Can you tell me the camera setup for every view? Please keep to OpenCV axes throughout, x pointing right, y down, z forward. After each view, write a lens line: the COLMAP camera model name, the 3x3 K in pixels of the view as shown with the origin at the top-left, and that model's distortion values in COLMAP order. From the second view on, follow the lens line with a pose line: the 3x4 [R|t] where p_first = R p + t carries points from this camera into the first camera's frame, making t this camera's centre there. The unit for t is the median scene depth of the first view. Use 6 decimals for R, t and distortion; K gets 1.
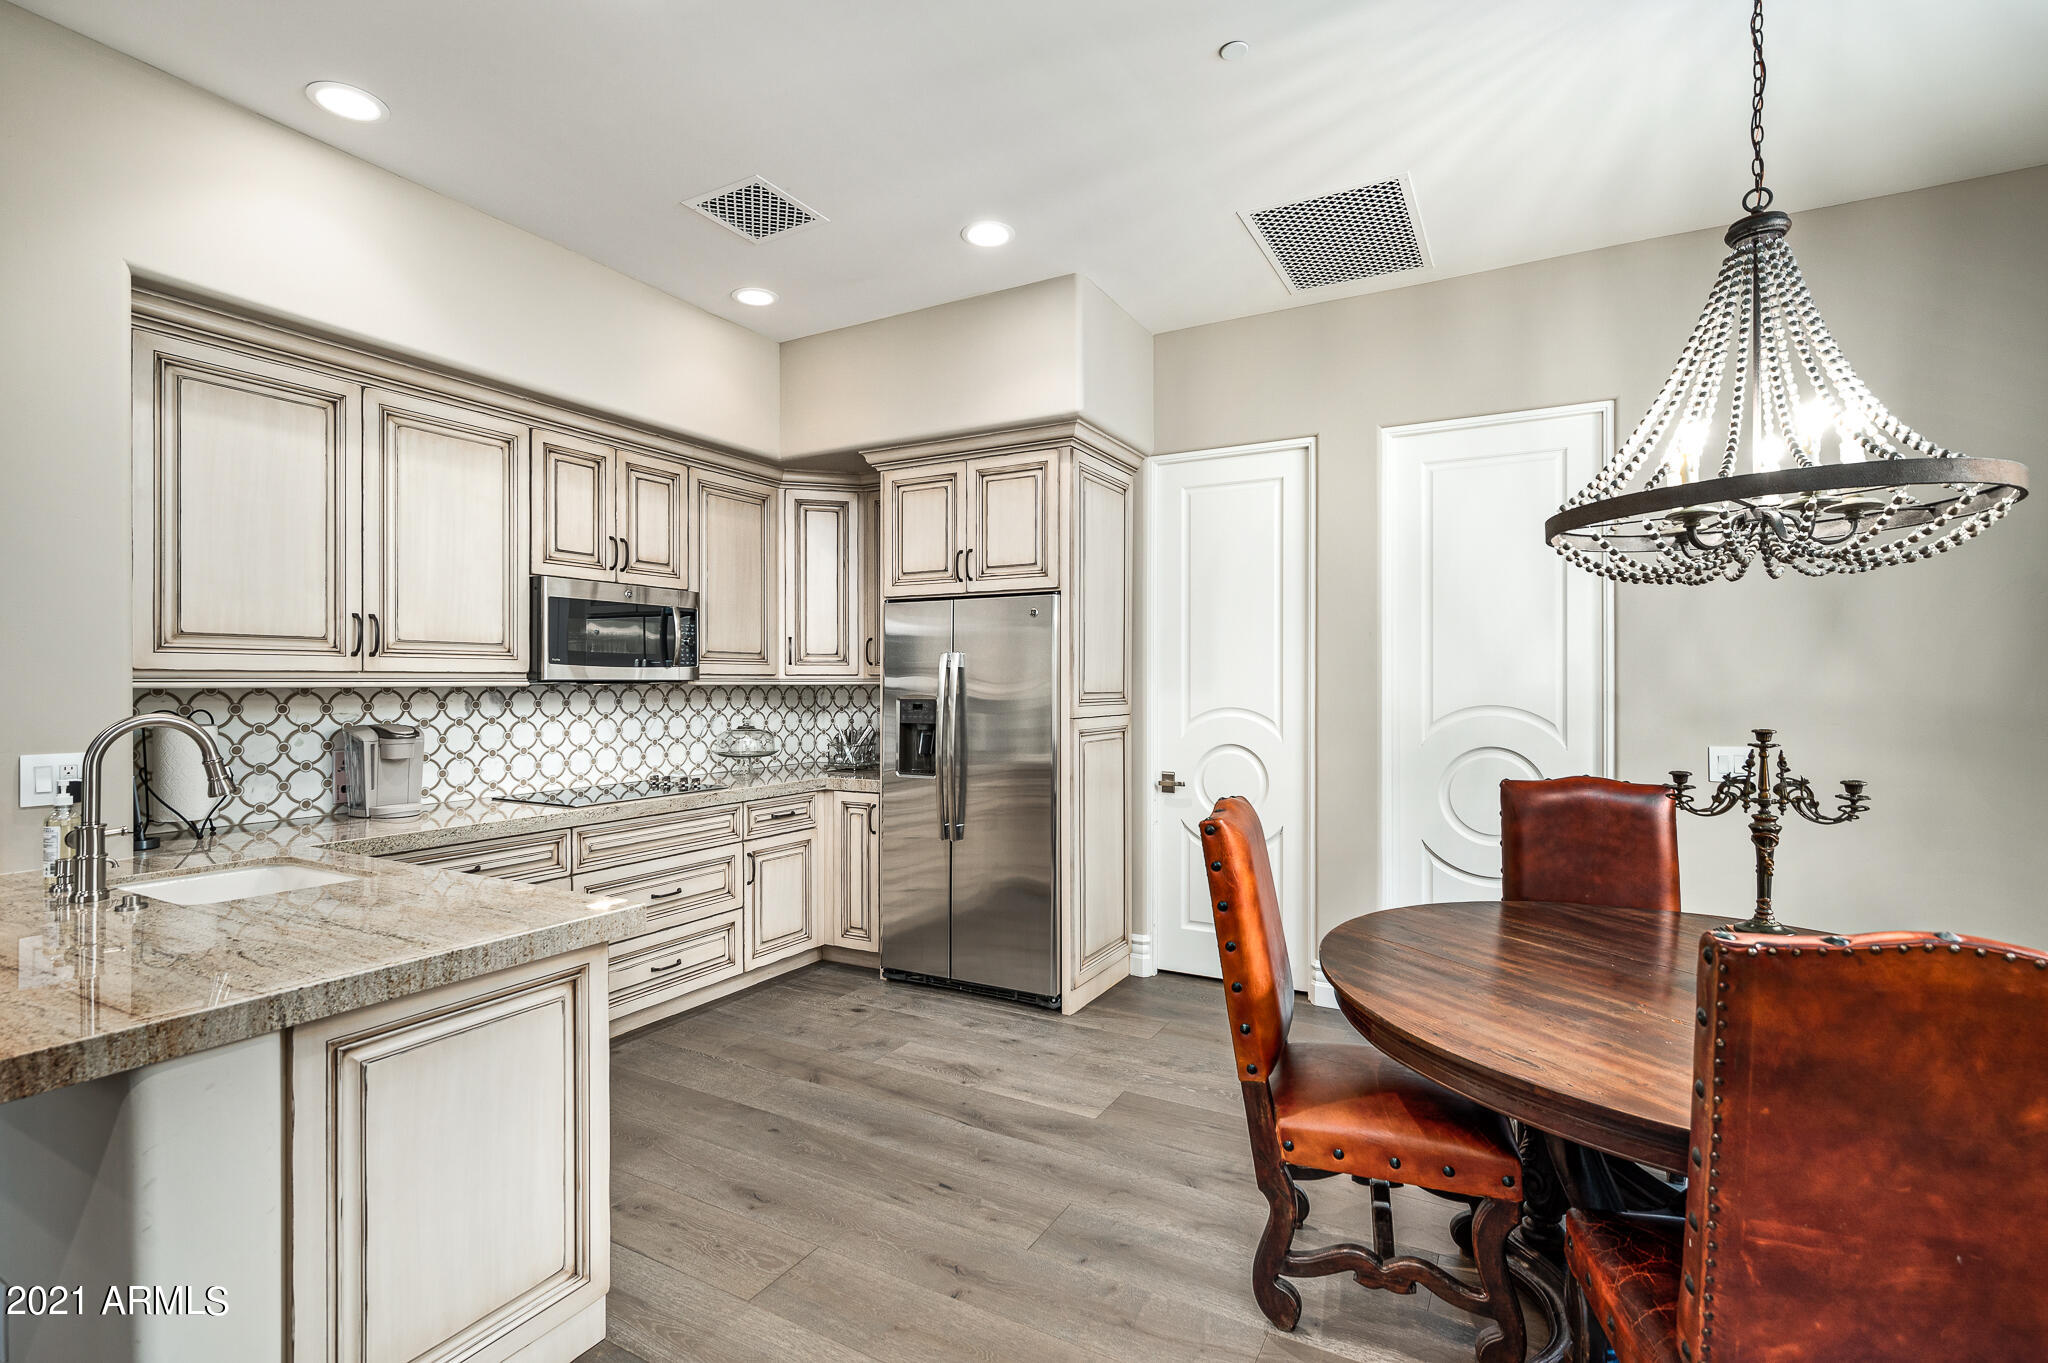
lens RADIAL K [[922.0, 0, 1028.1], [0, 922.0, 683.6], [0, 0, 1]] dist [-0.002237, -0.000082]
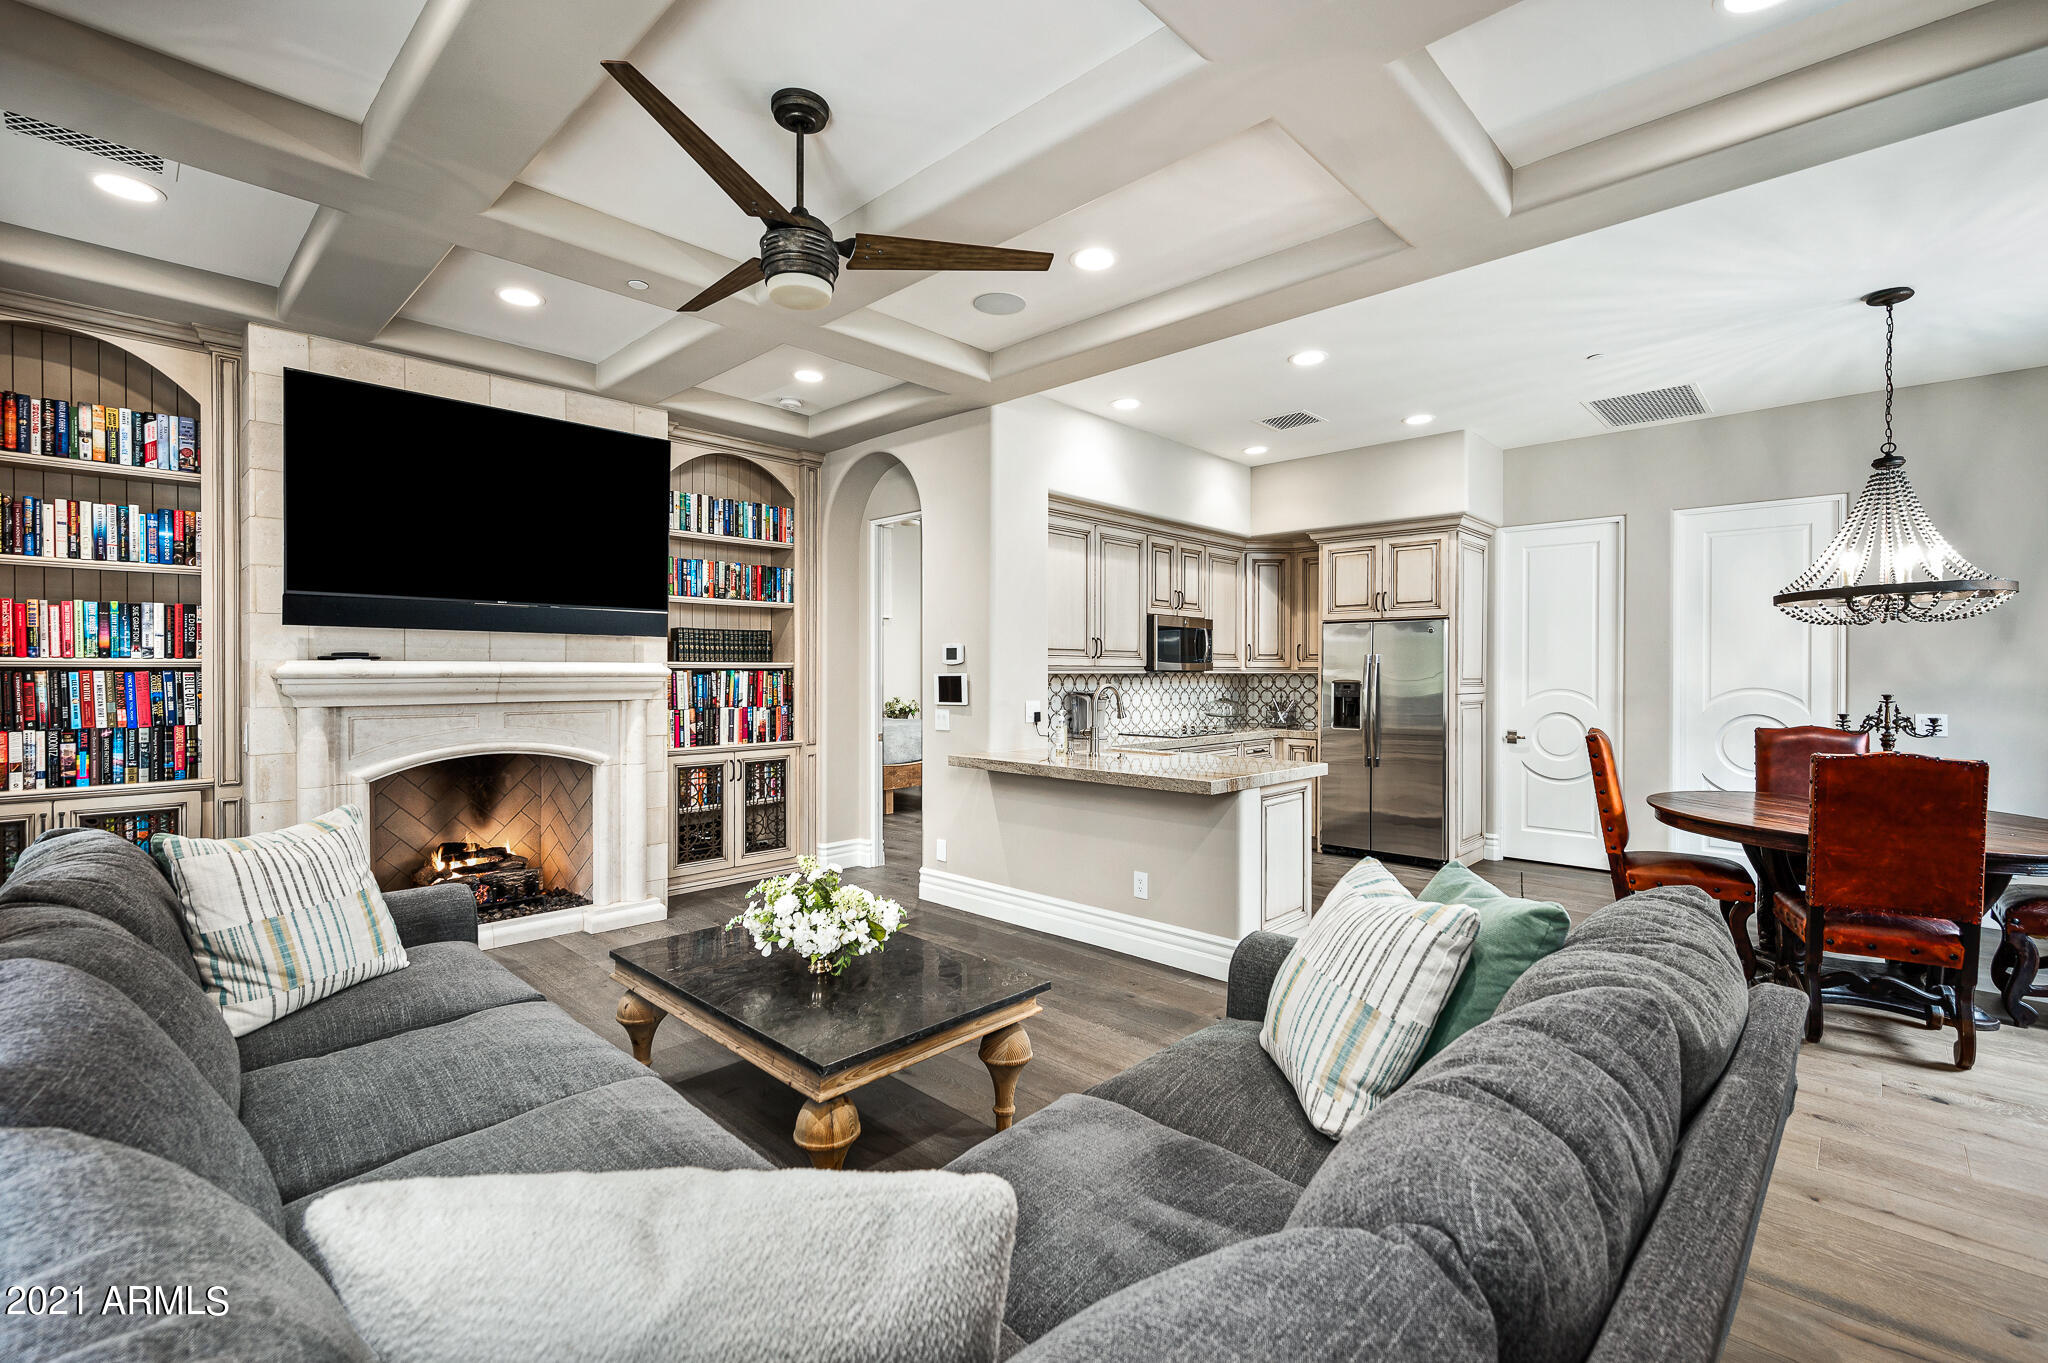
lens RADIAL K [[858.1, 0, 1022.1], [0, 858.1, 676.4], [0, 0, 1]] dist [-0.003159, -0.000728]
pose [[0.964827, 0.004602, -0.262846, -0.304528], [-0.003828, 0.999987, 0.003457, 0.003594], [0.262858, -0.002329, 0.964832, -0.701809]]
